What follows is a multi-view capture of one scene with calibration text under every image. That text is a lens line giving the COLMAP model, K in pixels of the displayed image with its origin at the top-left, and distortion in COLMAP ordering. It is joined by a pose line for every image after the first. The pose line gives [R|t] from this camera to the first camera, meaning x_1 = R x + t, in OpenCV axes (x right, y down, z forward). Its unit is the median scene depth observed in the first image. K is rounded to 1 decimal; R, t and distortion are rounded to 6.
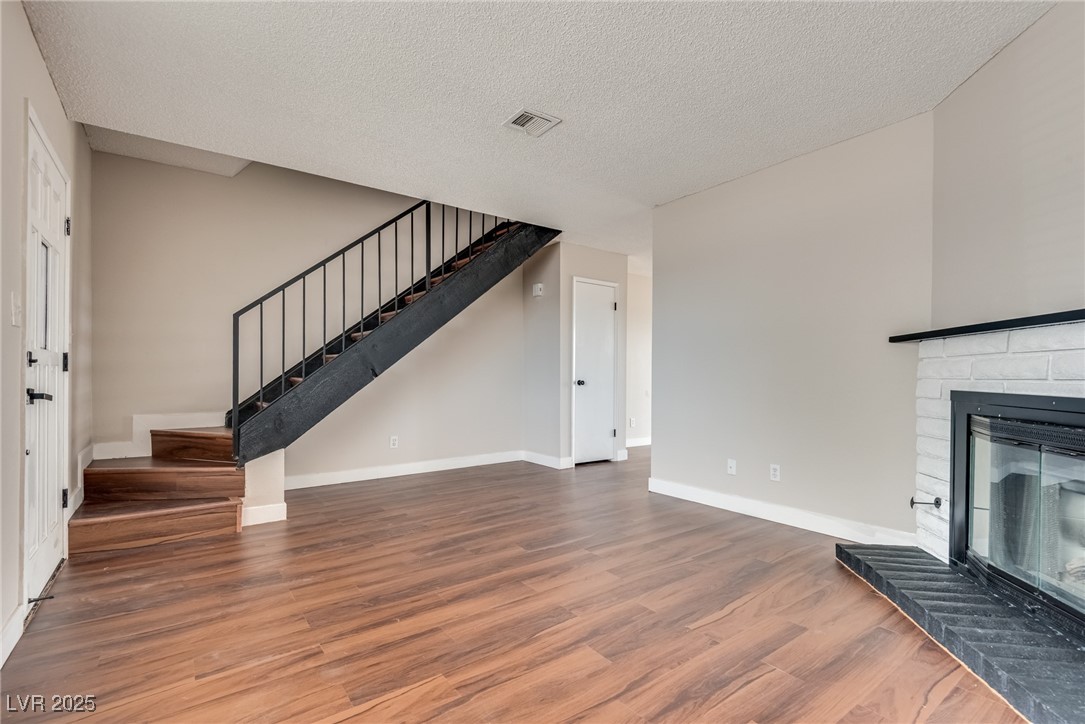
lens RADIAL K [[503.7, 0, 540.8], [0, 503.7, 377.4], [0, 0, 1]] dist [0.037000, -0.023679]
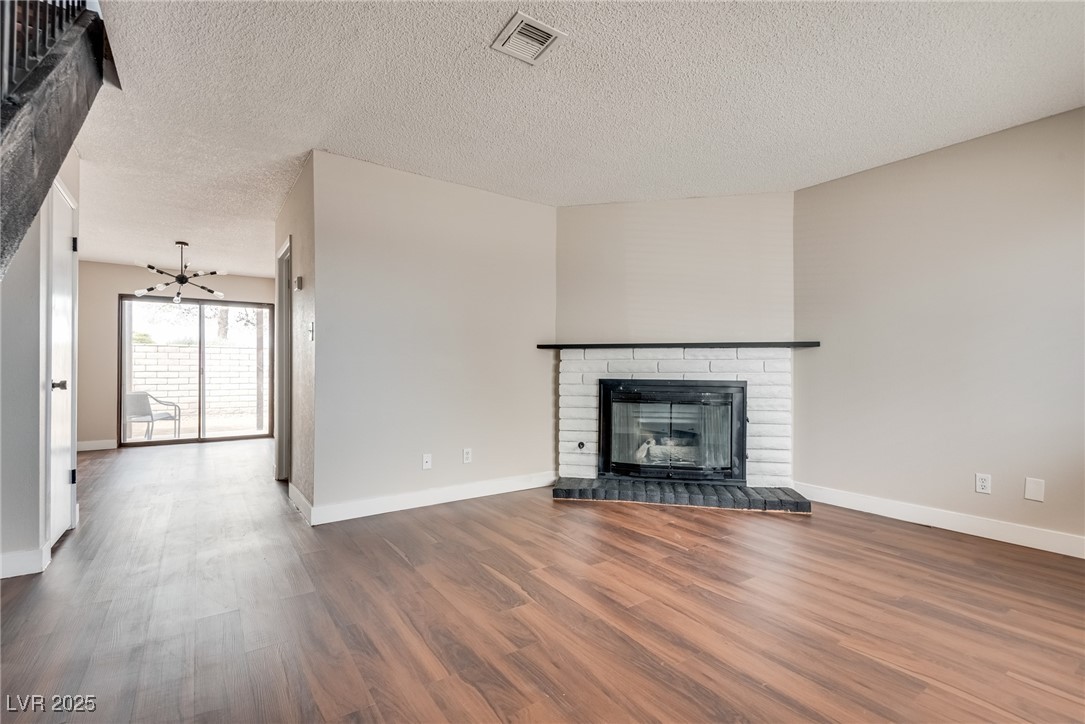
lens RADIAL K [[493.6, 0, 539.3], [0, 493.6, 359.8], [0, 0, 1]] dist [0.037780, -0.021032]
pose [[0.021876, 0.018292, 0.999593, -0.920400], [0.003140, 0.999826, -0.018365, -0.010852], [-0.999756, 0.003540, 0.021815, 1.139863]]
